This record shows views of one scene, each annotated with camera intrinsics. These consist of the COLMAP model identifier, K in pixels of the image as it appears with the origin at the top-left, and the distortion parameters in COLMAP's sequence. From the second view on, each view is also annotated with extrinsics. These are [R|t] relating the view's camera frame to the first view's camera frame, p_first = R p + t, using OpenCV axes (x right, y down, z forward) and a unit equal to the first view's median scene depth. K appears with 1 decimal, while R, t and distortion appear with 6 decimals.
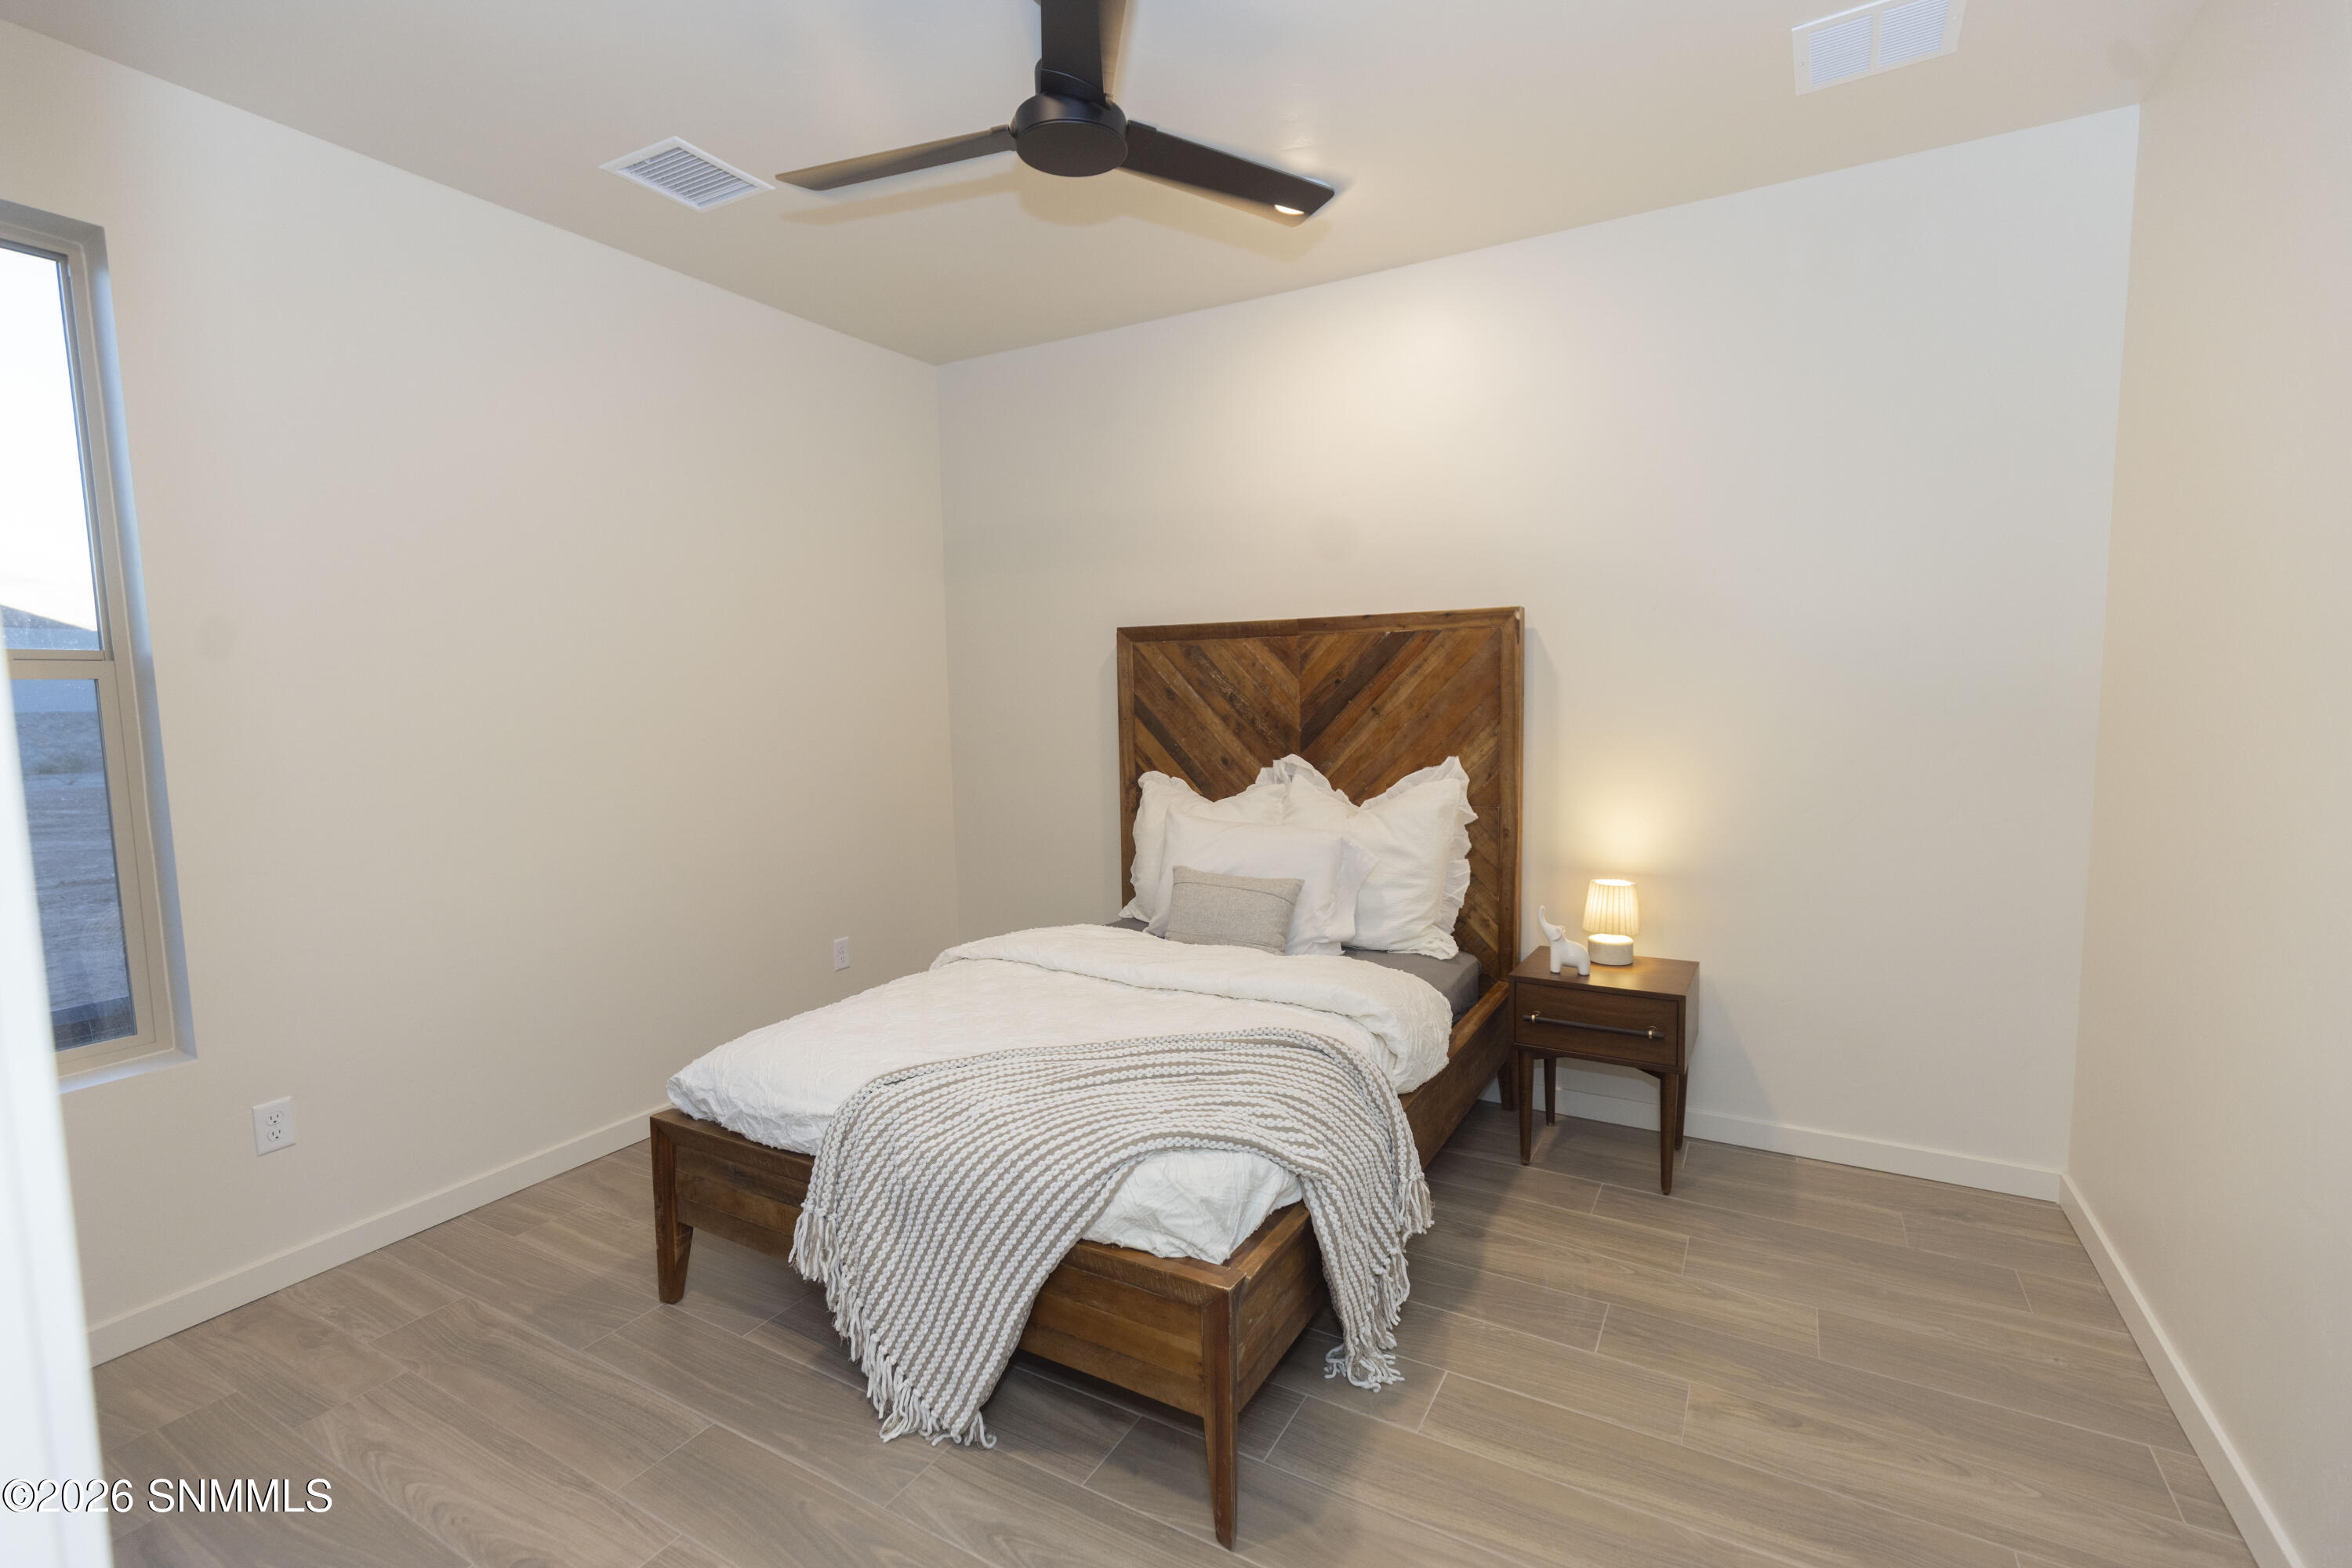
lens RADIAL K [[1048.3, 0, 1182.0], [0, 1048.3, 775.1], [0, 0, 1]] dist [0.003590, 0.000037]
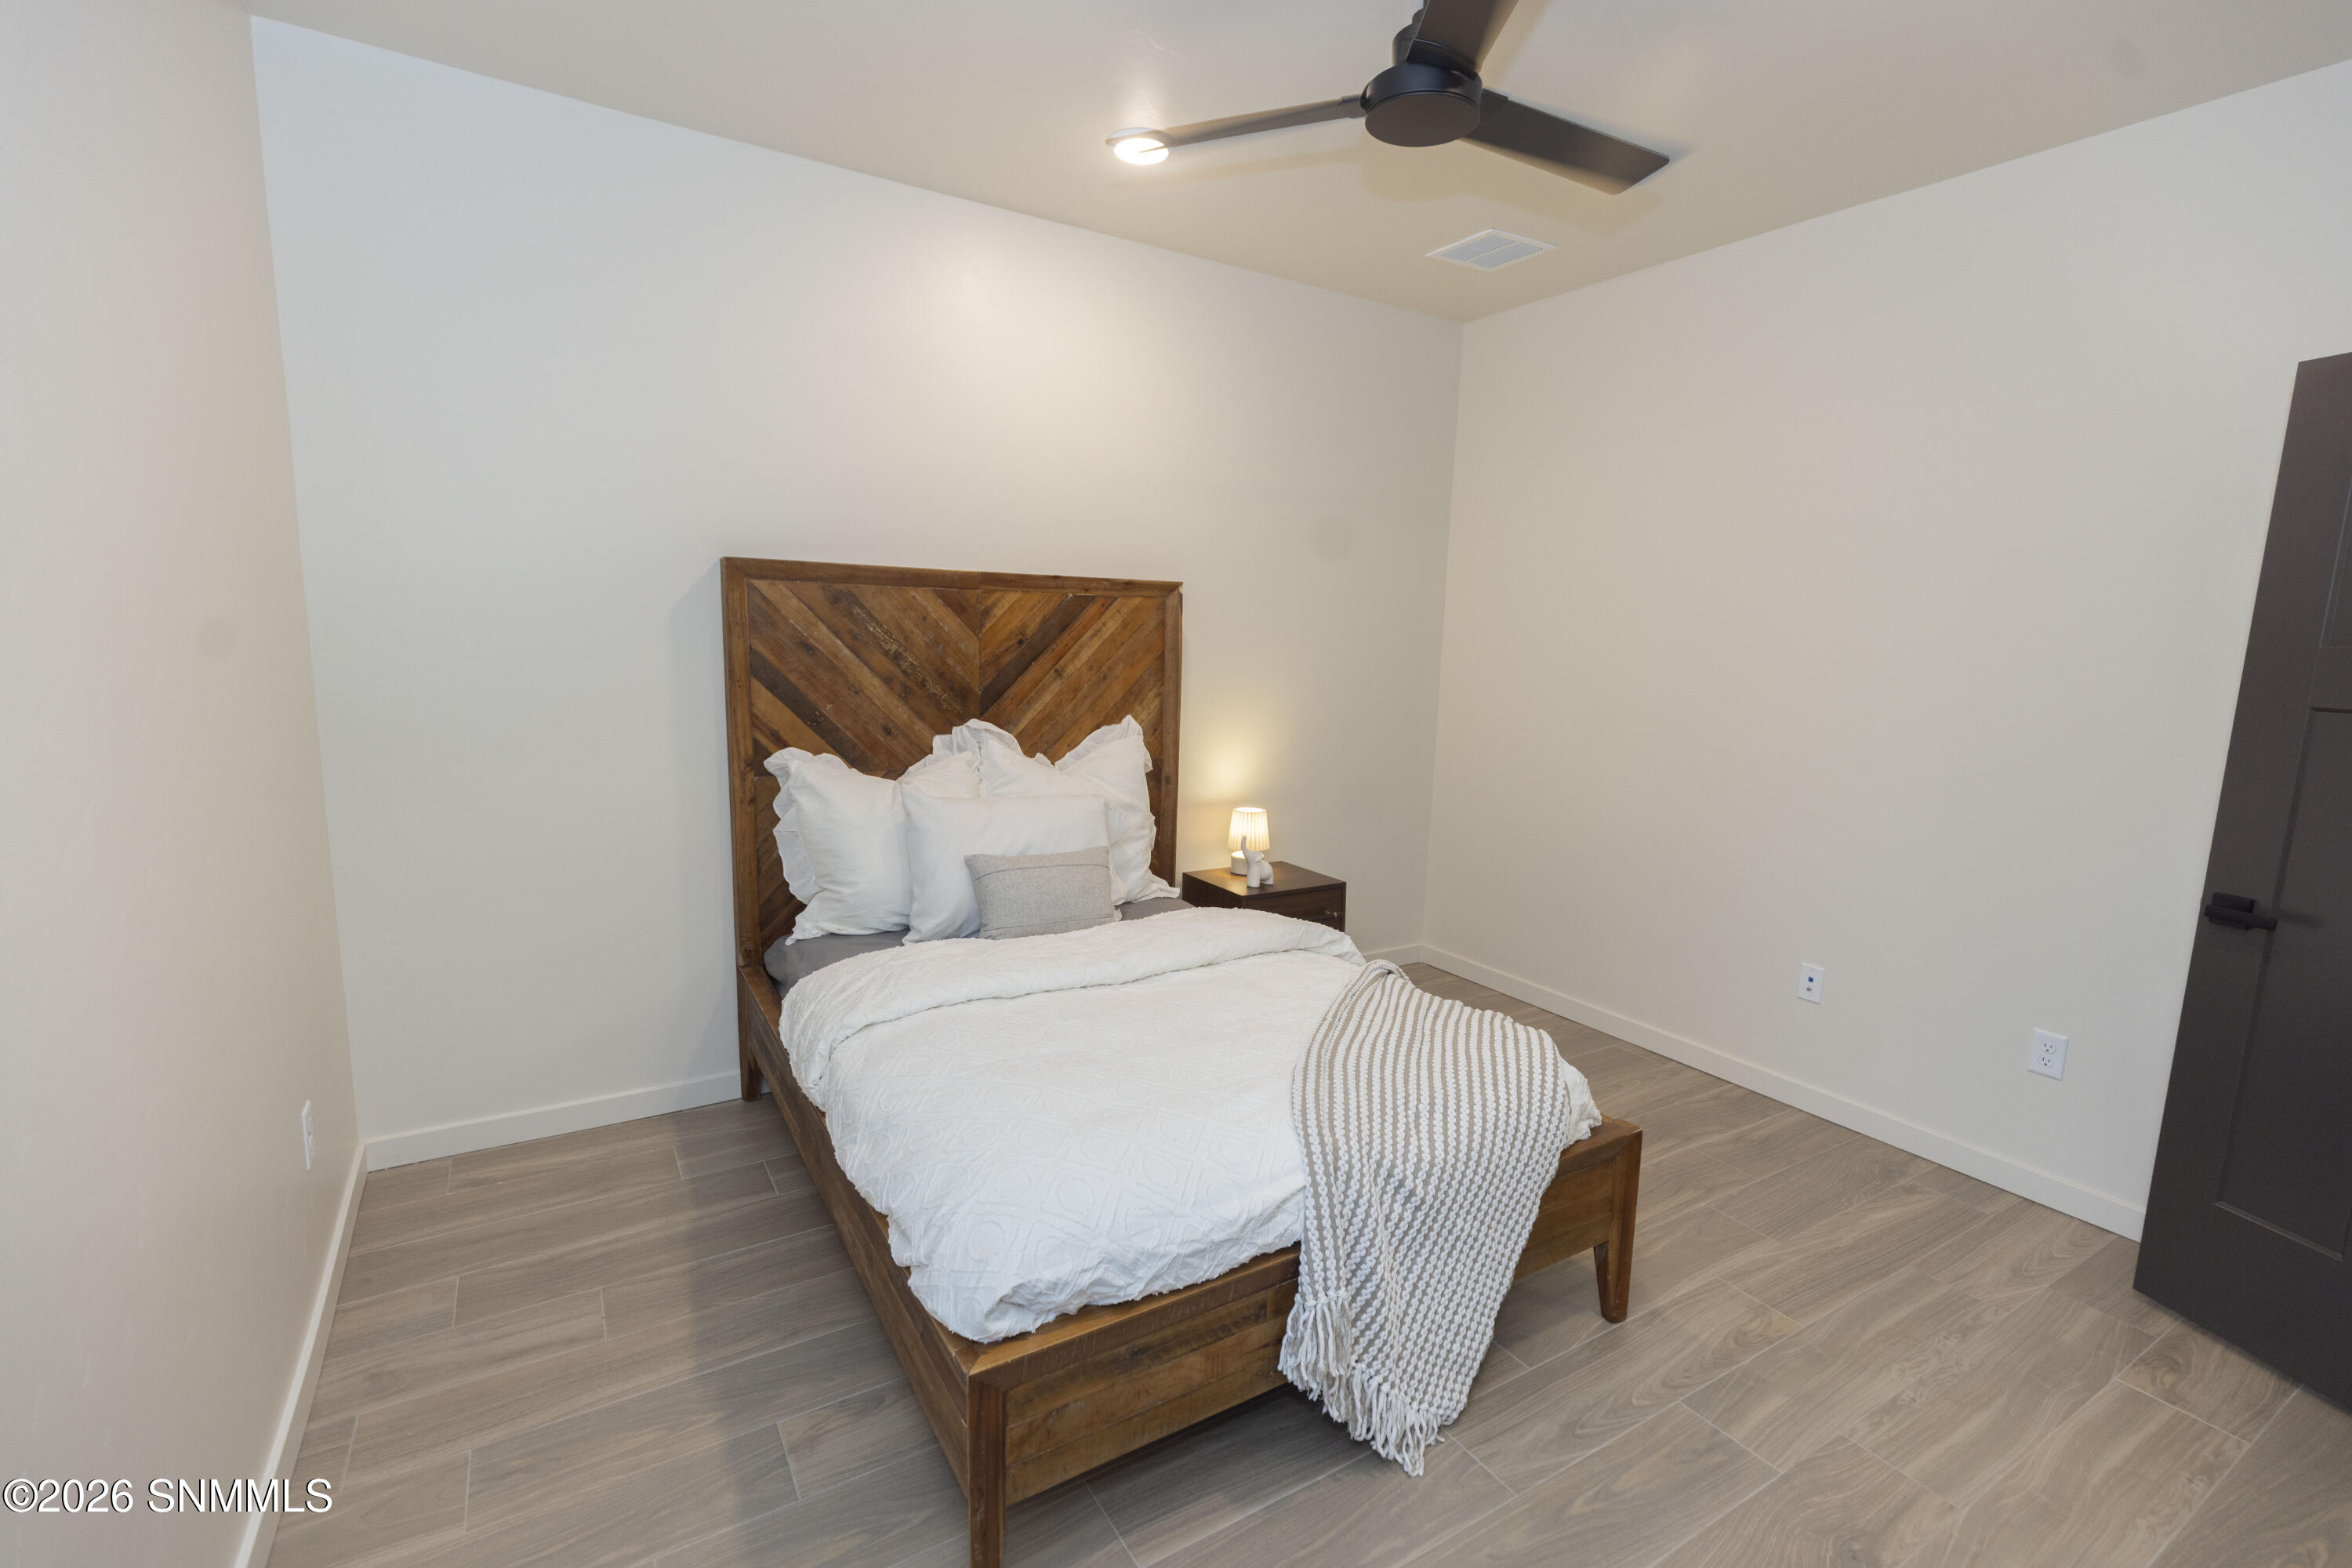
lens RADIAL K [[1048.3, 0, 1182.0], [0, 1048.3, 775.1], [0, 0, 1]] dist [0.003590, 0.000037]
pose [[0.476983, -0.090773, 0.874212, -0.631987], [0.035587, 0.995831, 0.083984, -0.042676], [-0.878192, -0.008948, 0.478225, 0.407260]]
